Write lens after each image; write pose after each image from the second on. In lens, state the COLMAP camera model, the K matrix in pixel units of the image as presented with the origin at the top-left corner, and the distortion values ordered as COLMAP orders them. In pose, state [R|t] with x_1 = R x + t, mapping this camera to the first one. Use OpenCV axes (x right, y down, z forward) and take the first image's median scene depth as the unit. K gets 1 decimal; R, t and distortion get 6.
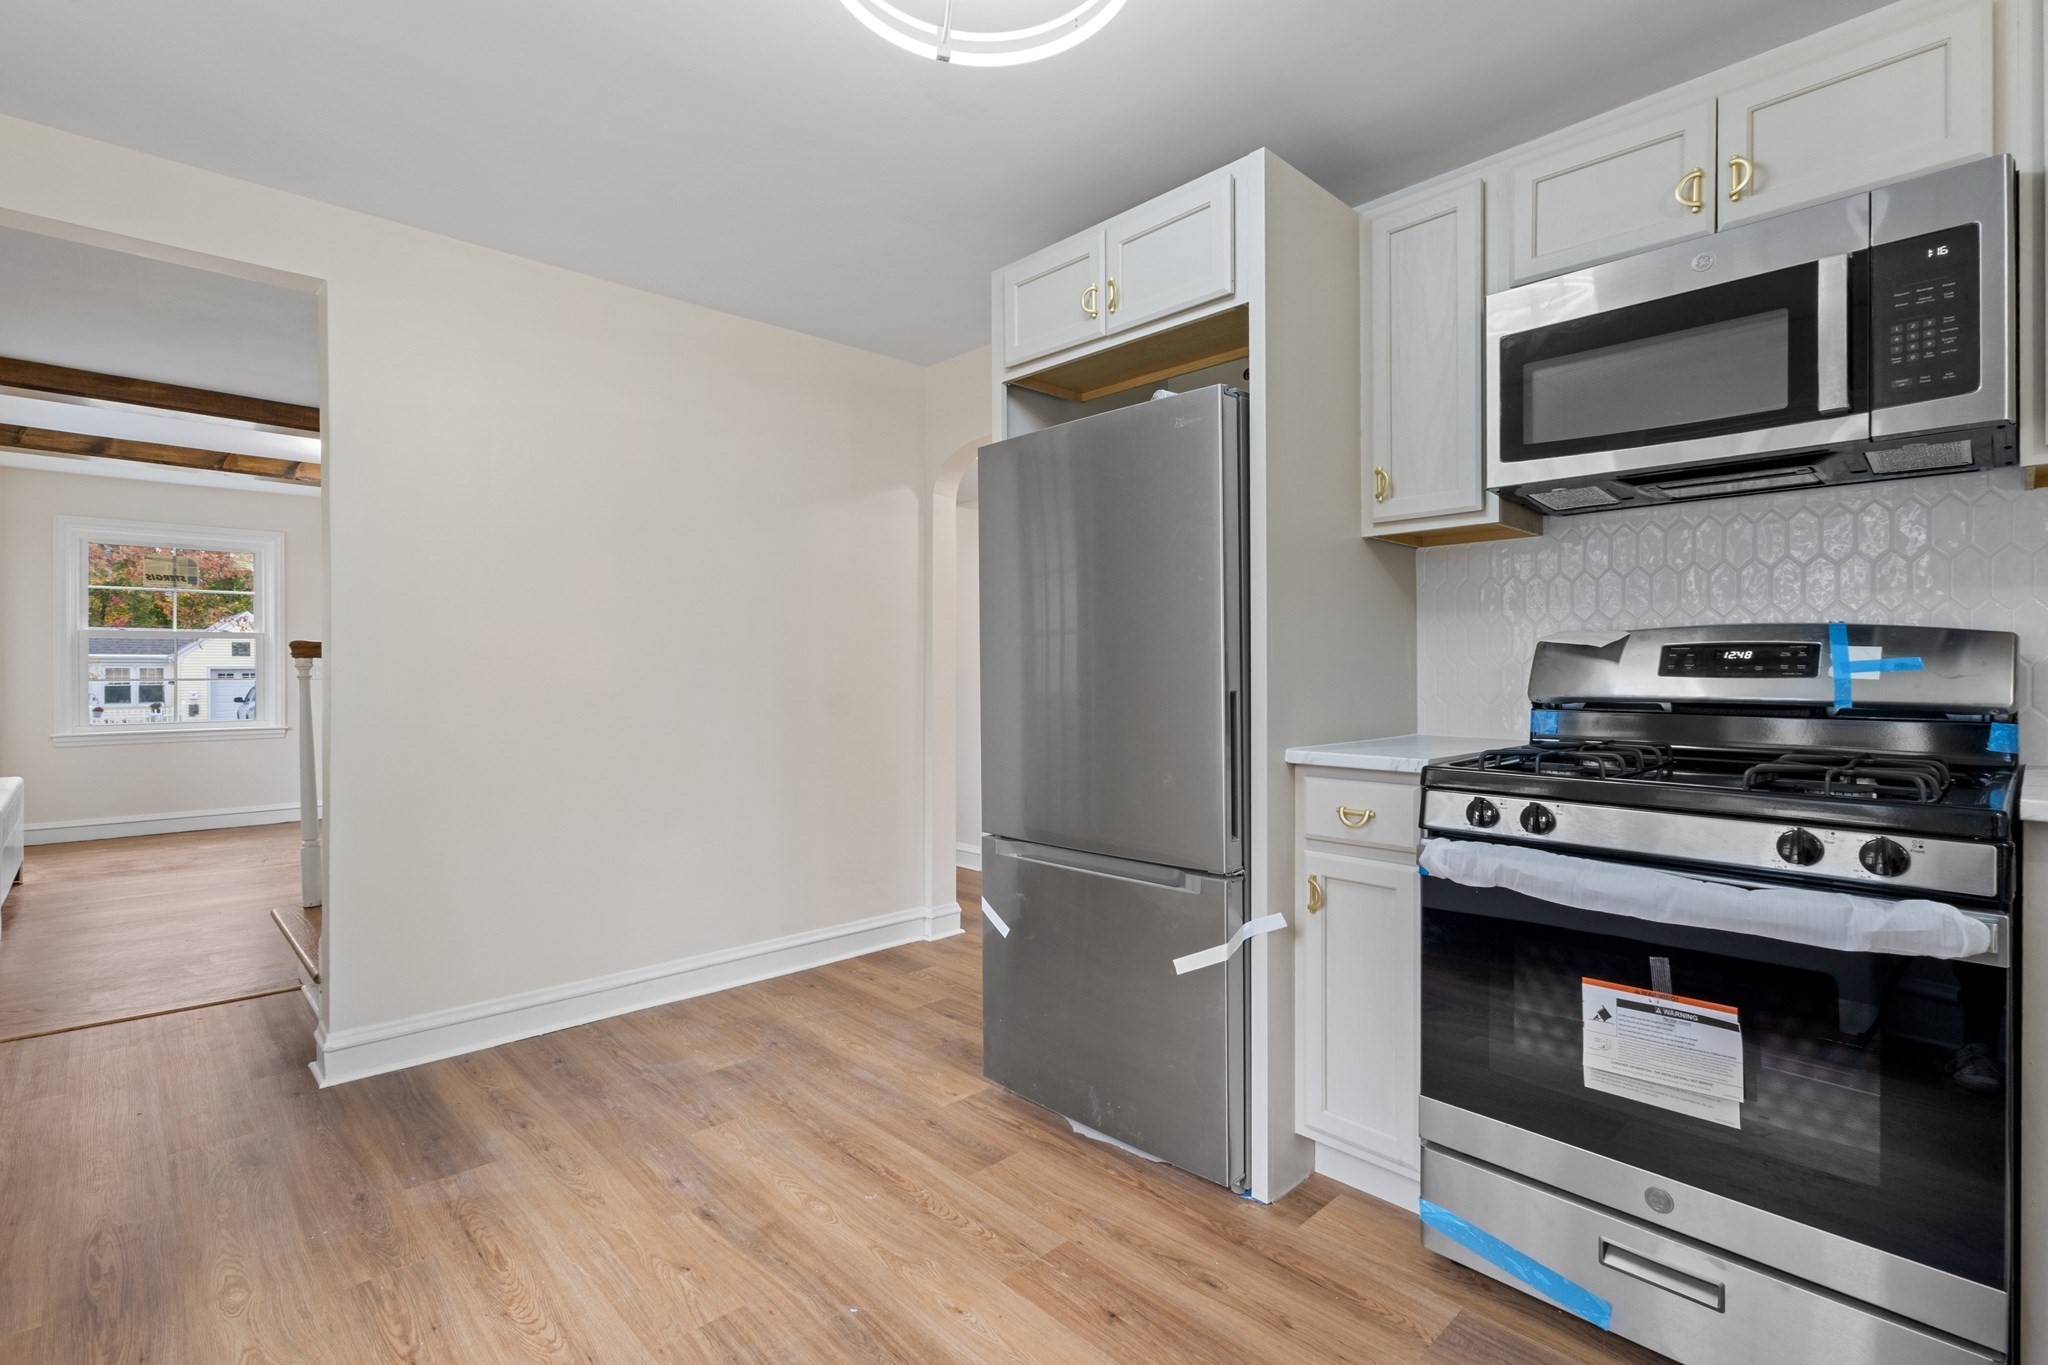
lens RADIAL K [[951.3, 0, 1028.4], [0, 951.3, 673.7], [0, 0, 1]] dist [0.007031, -0.000527]
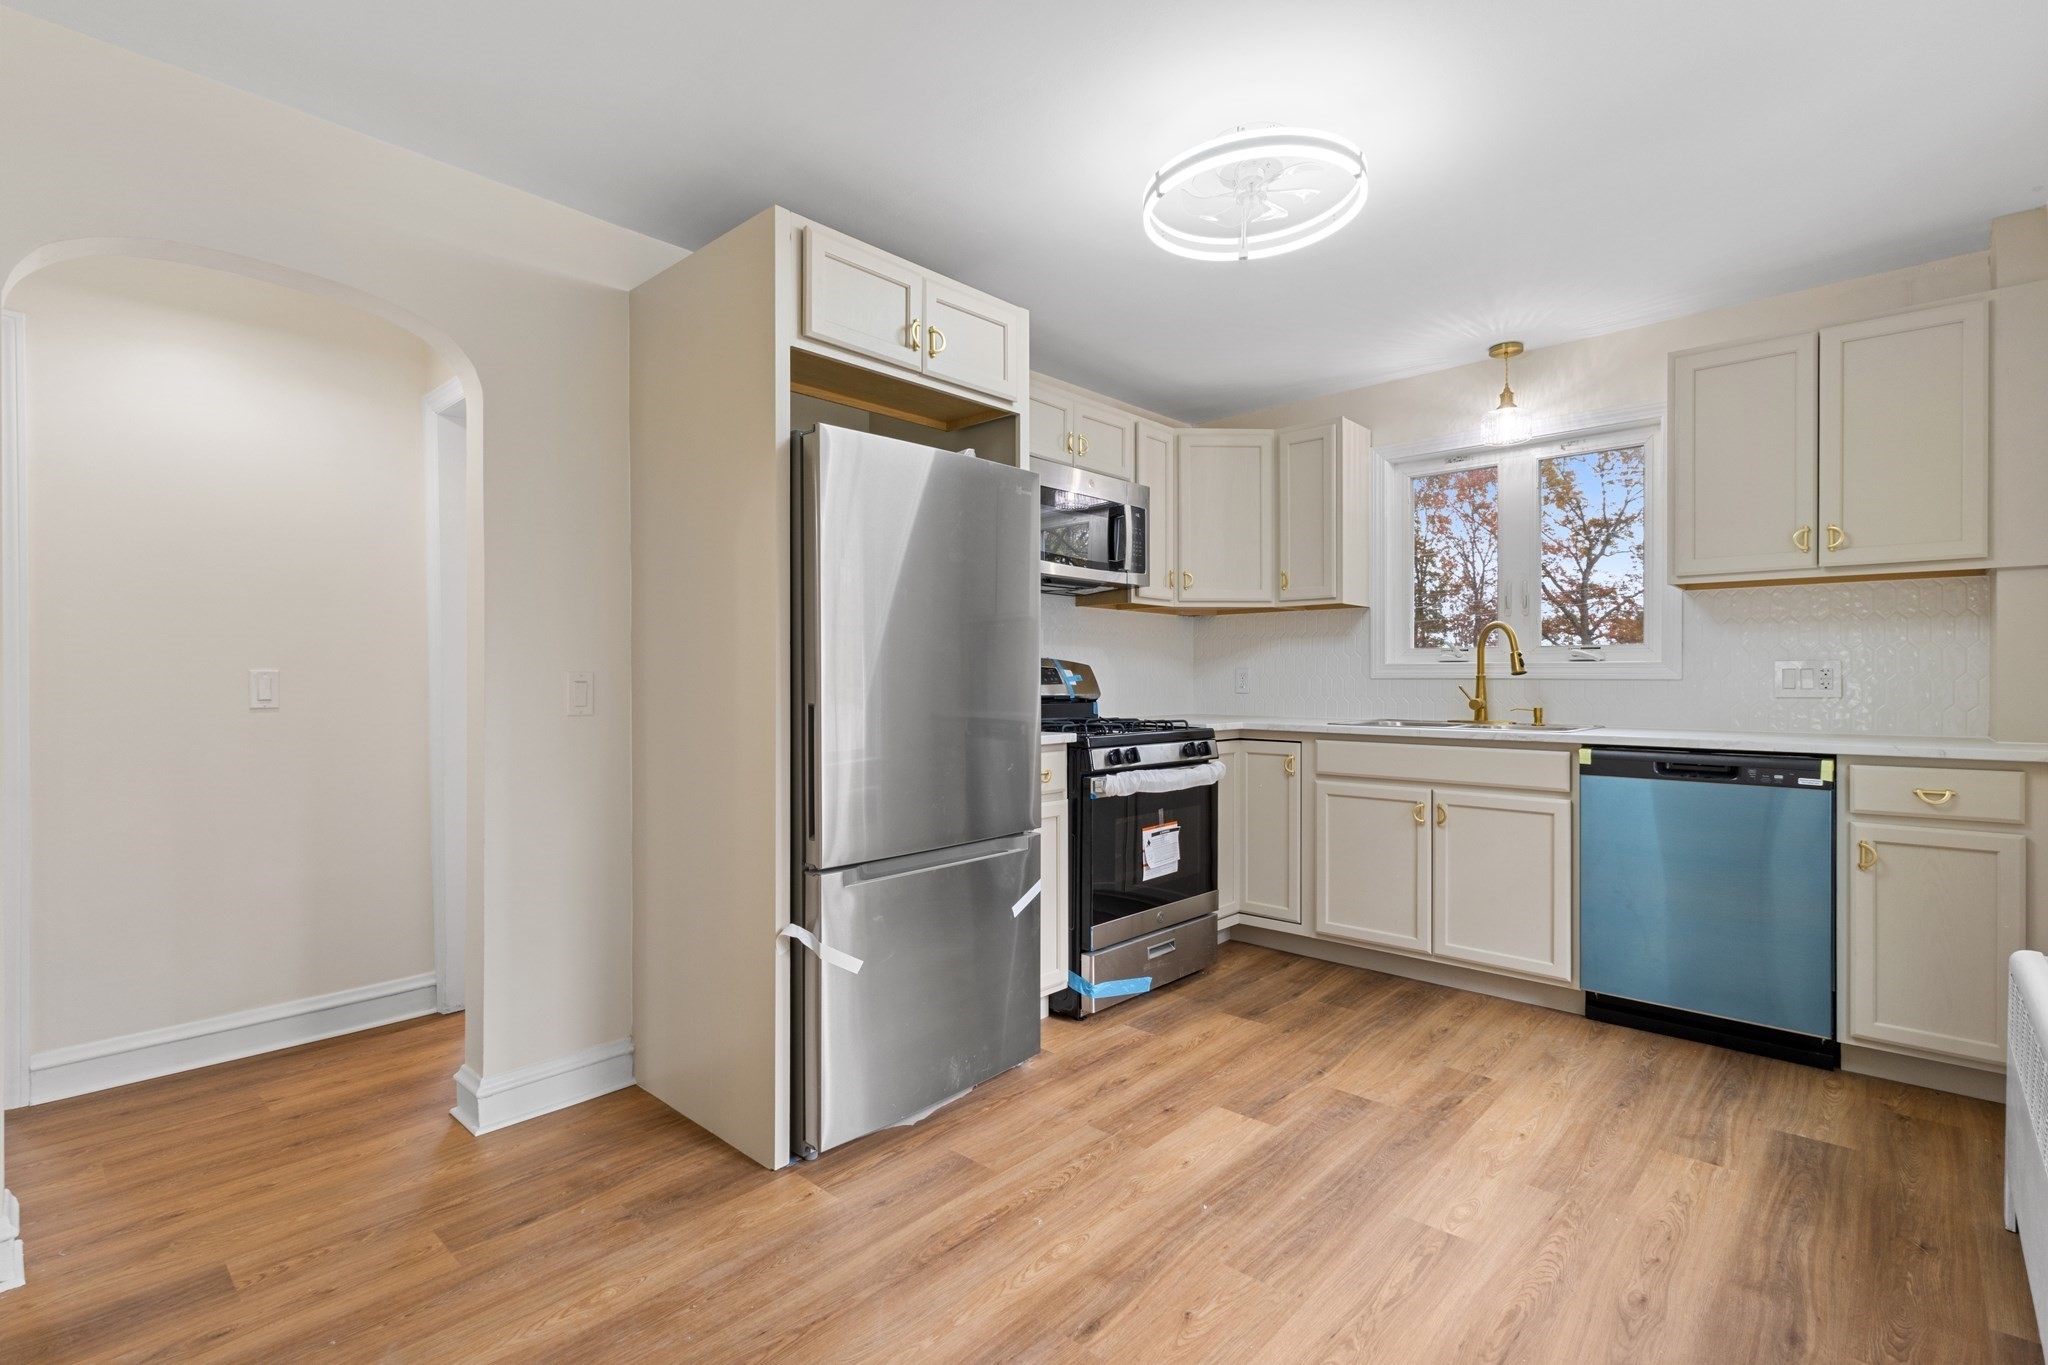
lens RADIAL K [[951.3, 0, 1028.4], [0, 951.3, 673.7], [0, 0, 1]] dist [0.007031, -0.000527]
pose [[-0.068780, 0.005959, 0.997614, -1.149274], [0.002342, 0.999980, -0.005811, -0.006855], [-0.997629, 0.001937, -0.068793, 1.083071]]
